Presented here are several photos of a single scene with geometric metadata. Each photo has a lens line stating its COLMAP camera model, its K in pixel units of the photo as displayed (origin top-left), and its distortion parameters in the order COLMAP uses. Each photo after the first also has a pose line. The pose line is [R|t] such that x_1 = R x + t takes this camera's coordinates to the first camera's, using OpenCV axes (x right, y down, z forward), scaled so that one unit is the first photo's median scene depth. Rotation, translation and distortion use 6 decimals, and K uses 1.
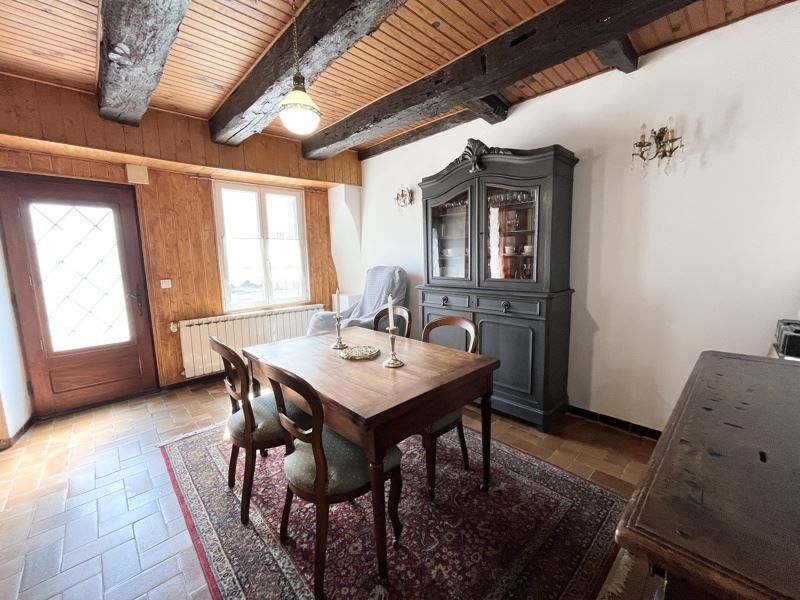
lens RADIAL K [[326.5, 0, 401.3], [0, 326.5, 300.5], [0, 0, 1]] dist [-0.000157, 0.000023]
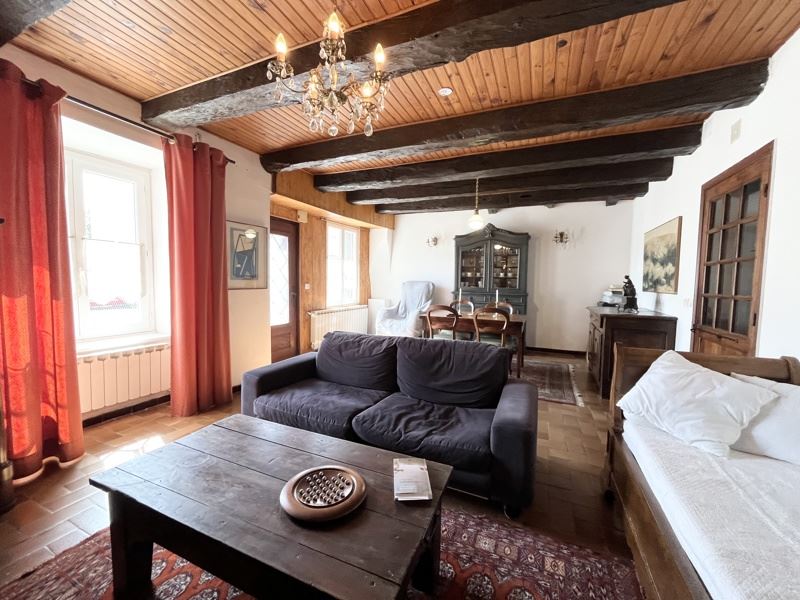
lens RADIAL K [[326.5, 0, 399.2], [0, 326.5, 298.5], [0, 0, 1]] dist [-0.000157, 0.000023]
pose [[0.922138, 0.016075, 0.386526, -0.981201], [0.011421, 0.997570, -0.068735, 0.124391], [-0.386692, 0.067797, 0.919714, -0.612631]]
